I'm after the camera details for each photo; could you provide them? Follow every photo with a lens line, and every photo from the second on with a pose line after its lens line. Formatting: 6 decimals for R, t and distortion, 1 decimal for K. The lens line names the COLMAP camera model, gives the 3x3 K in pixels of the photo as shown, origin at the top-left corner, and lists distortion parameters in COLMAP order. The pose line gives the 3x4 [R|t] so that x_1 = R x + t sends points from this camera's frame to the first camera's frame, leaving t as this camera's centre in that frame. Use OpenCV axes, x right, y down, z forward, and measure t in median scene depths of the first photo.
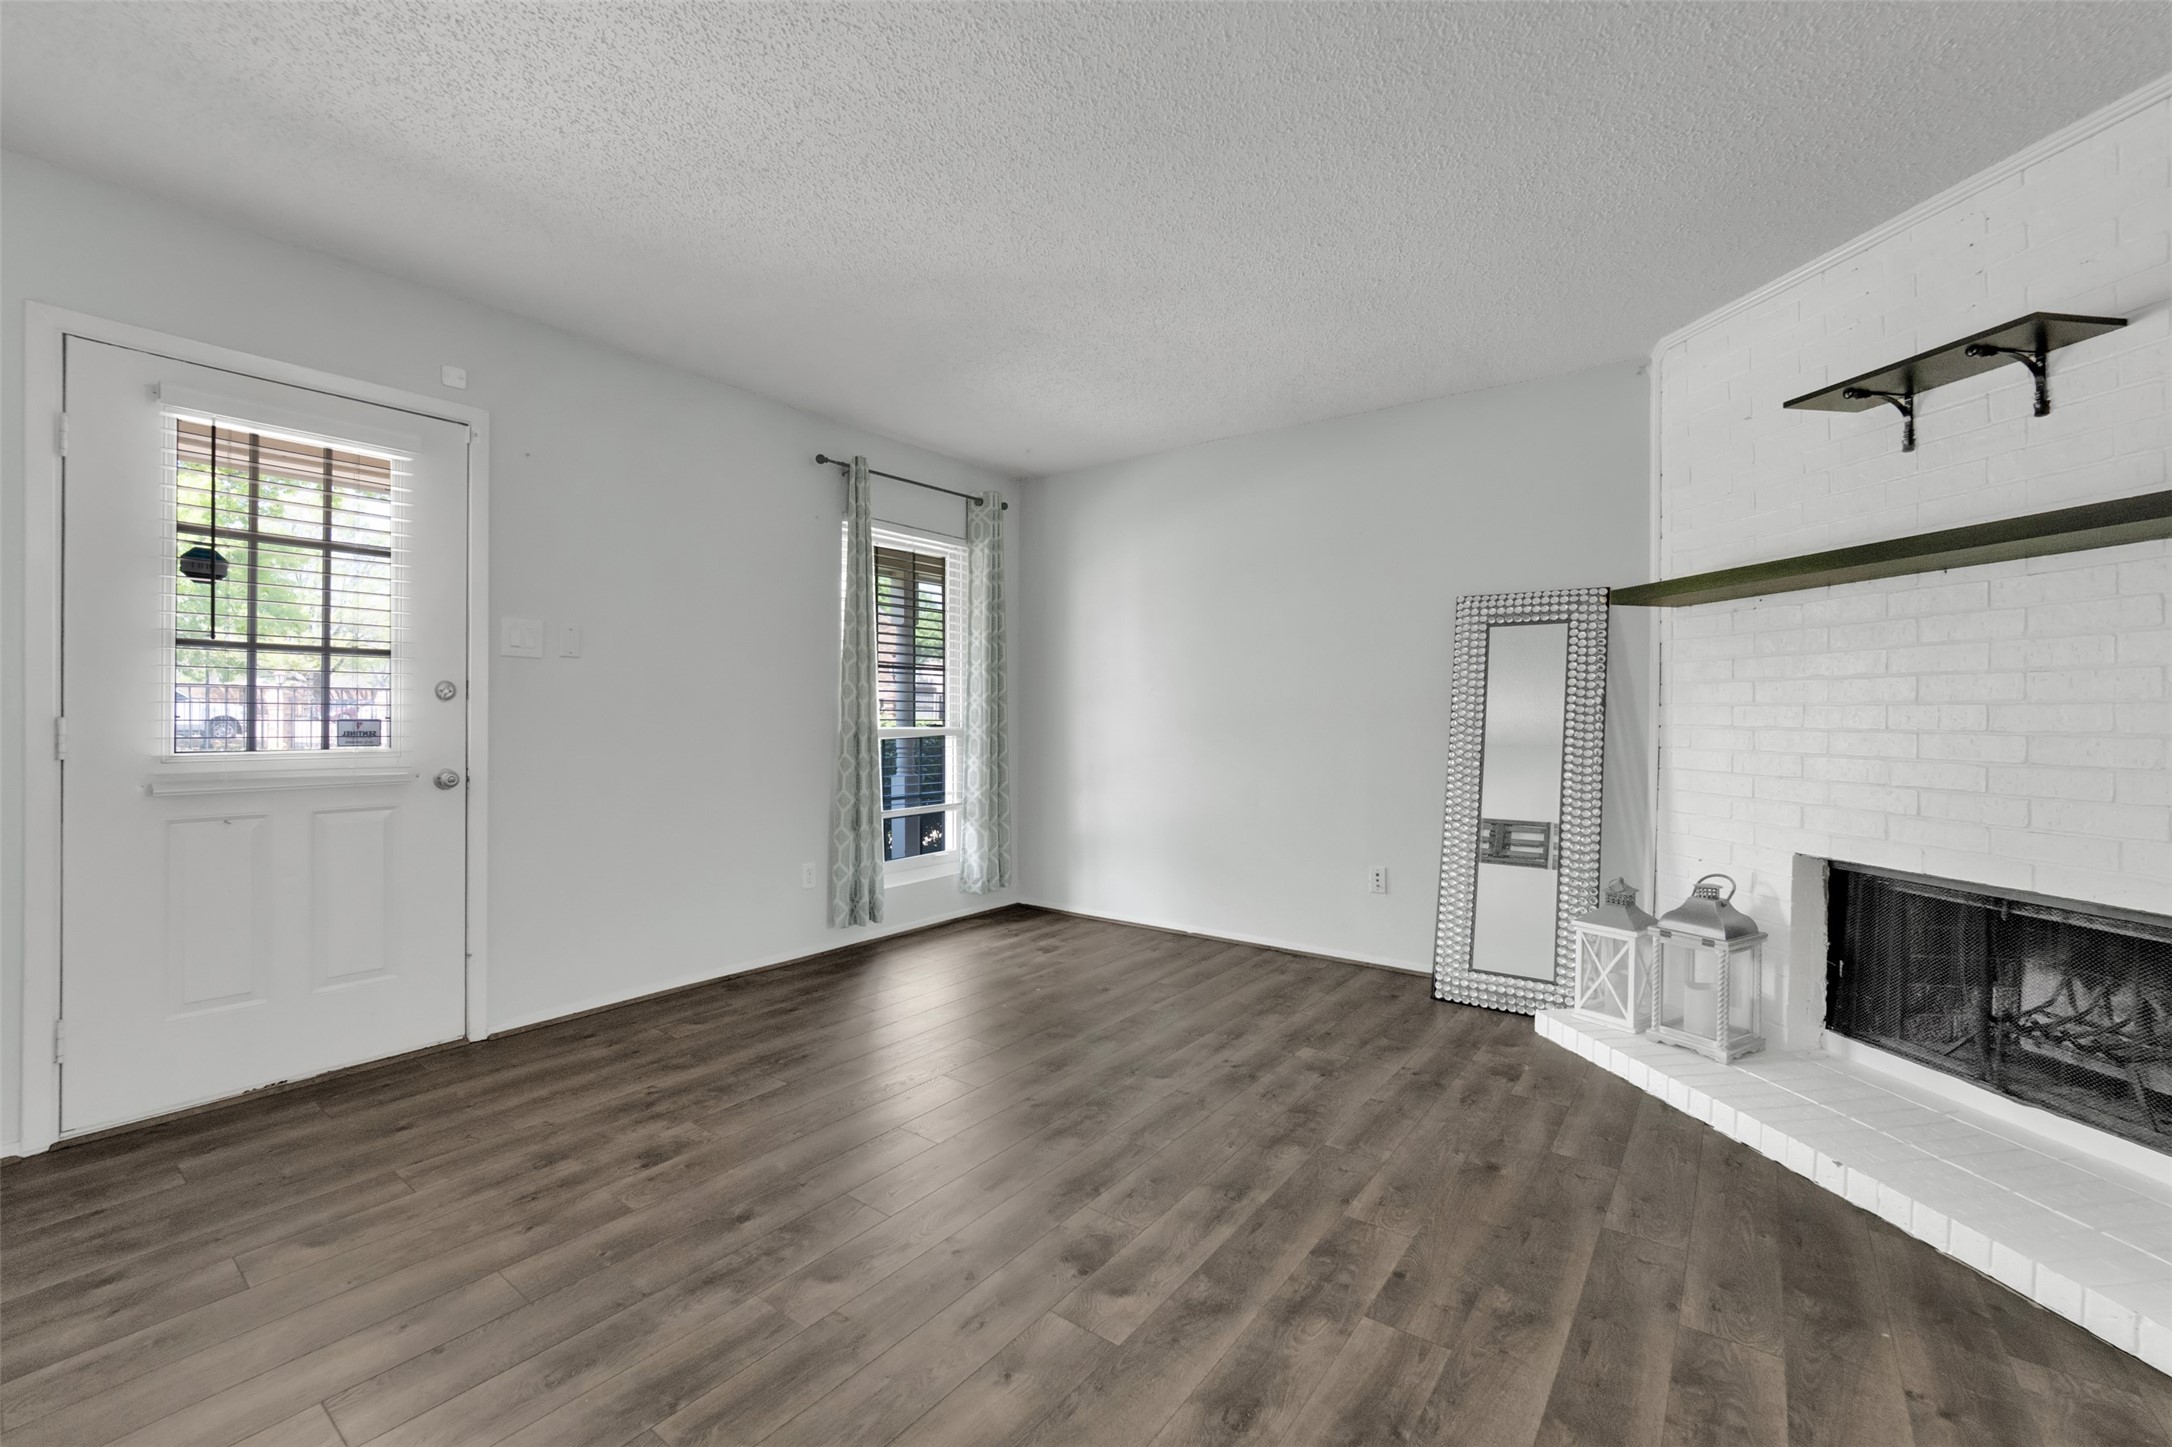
lens RADIAL K [[911.1, 0, 1098.7], [0, 911.1, 724.4], [0, 0, 1]] dist [-0.000684, 0.000320]
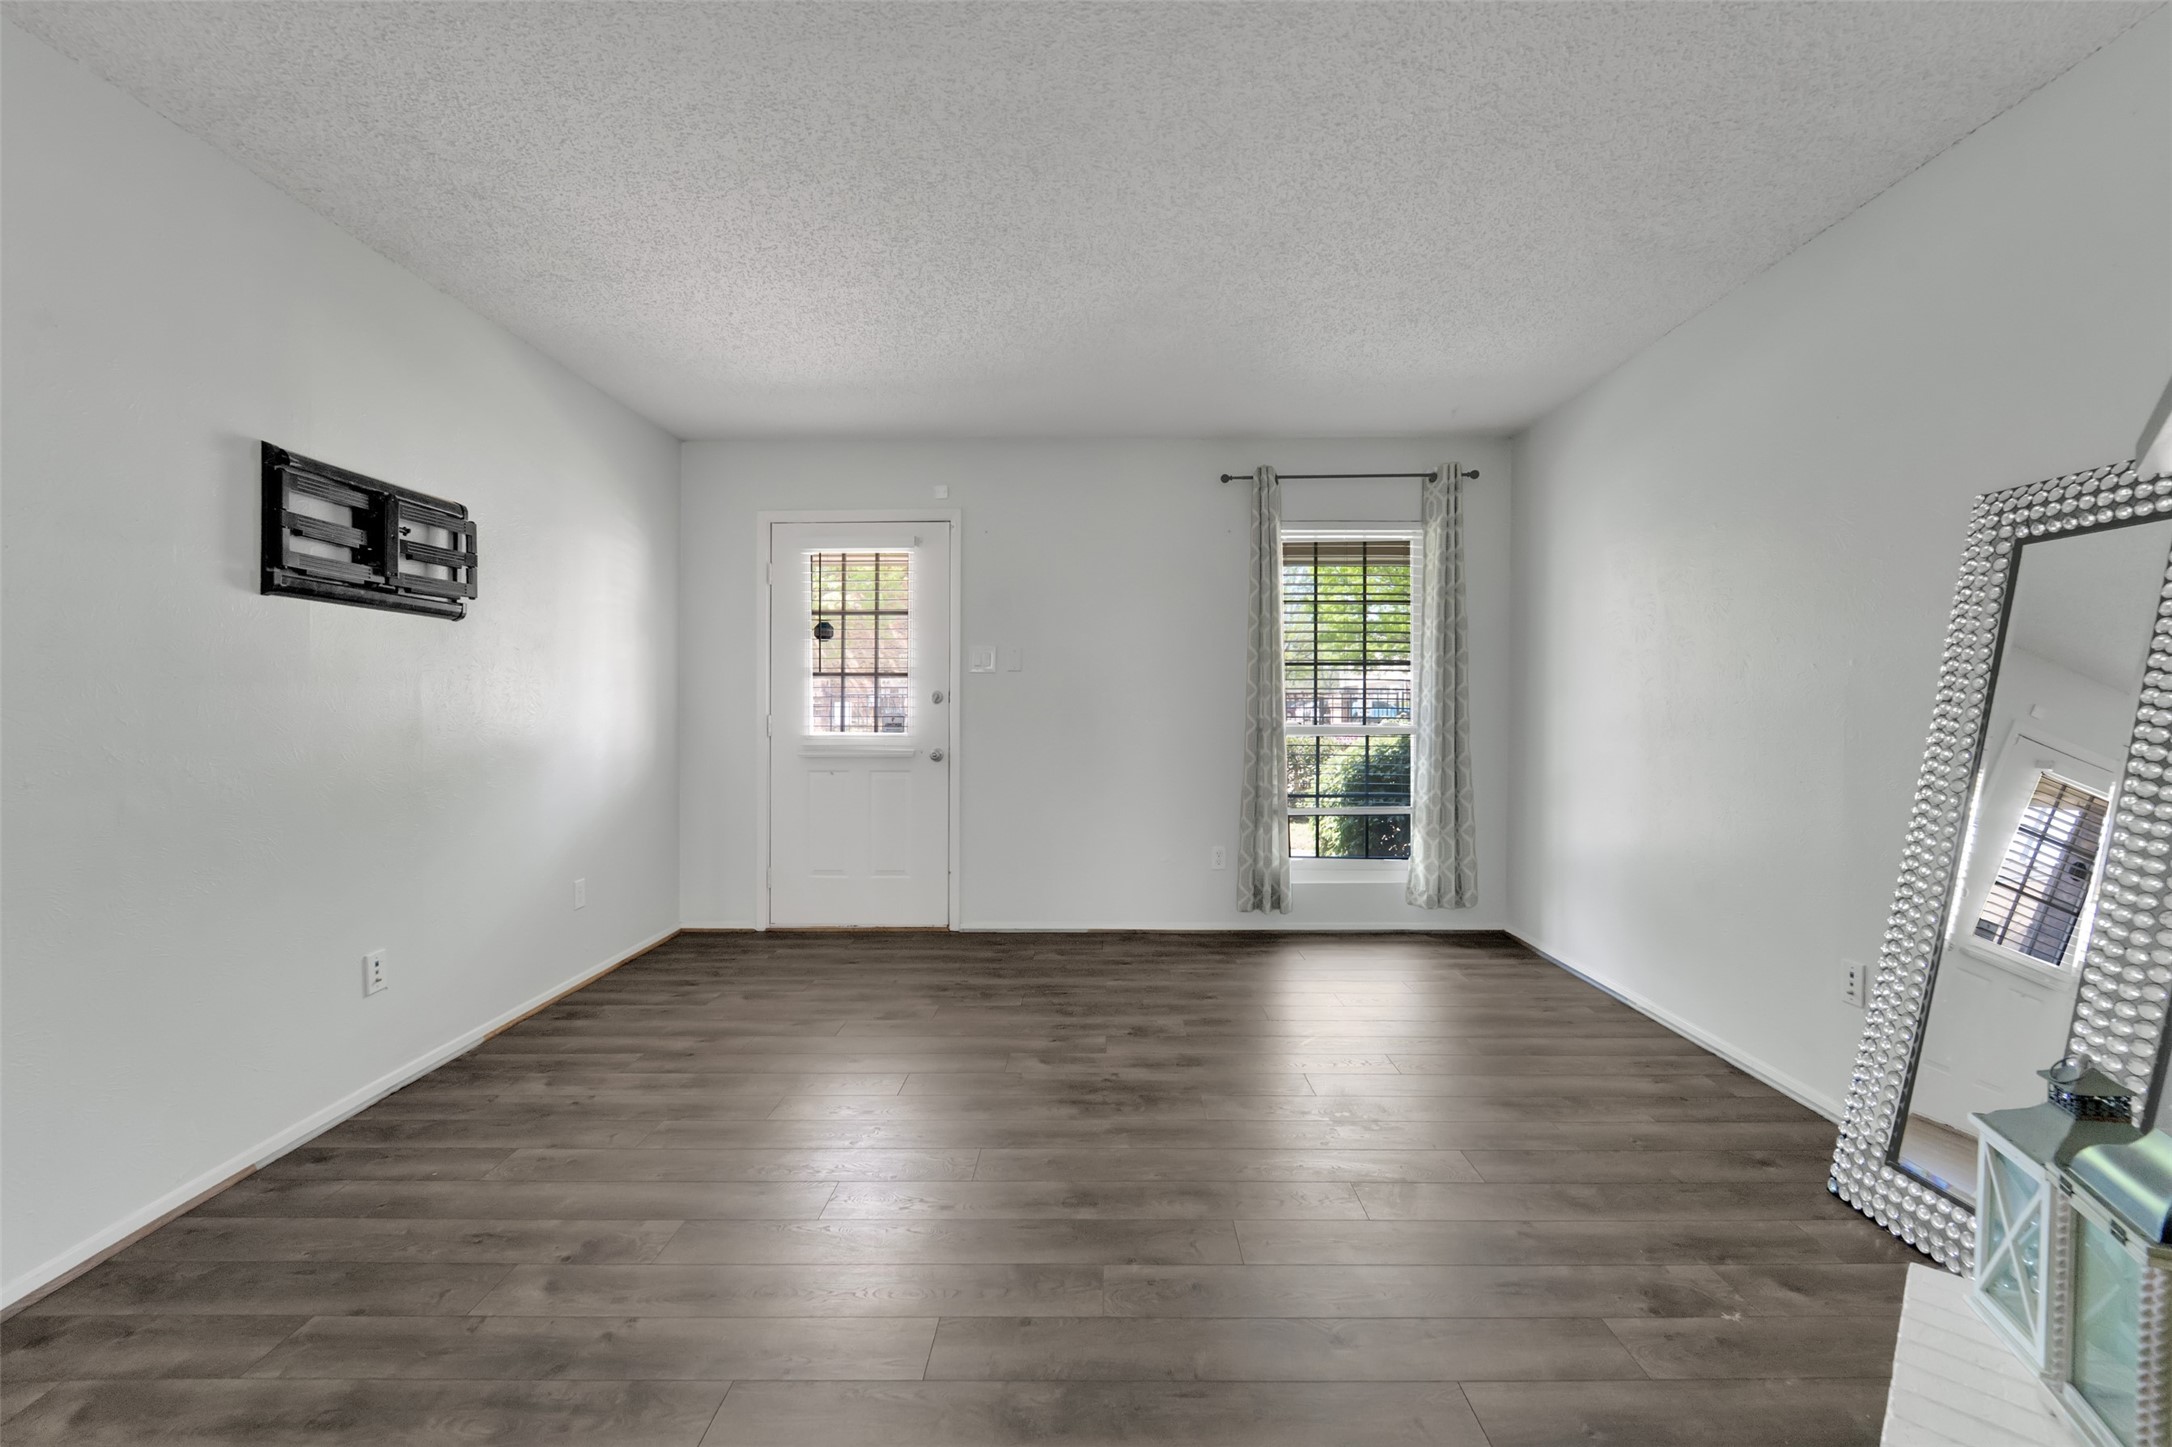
lens RADIAL K [[911.1, 0, 1084.2], [0, 911.1, 719.4], [0, 0, 1]] dist [-0.000684, 0.000320]
pose [[0.578750, 0.005297, -0.815488, 0.574192], [-0.005020, 0.999983, 0.002932, -0.004796], [0.815490, 0.002397, 0.578766, 0.263680]]
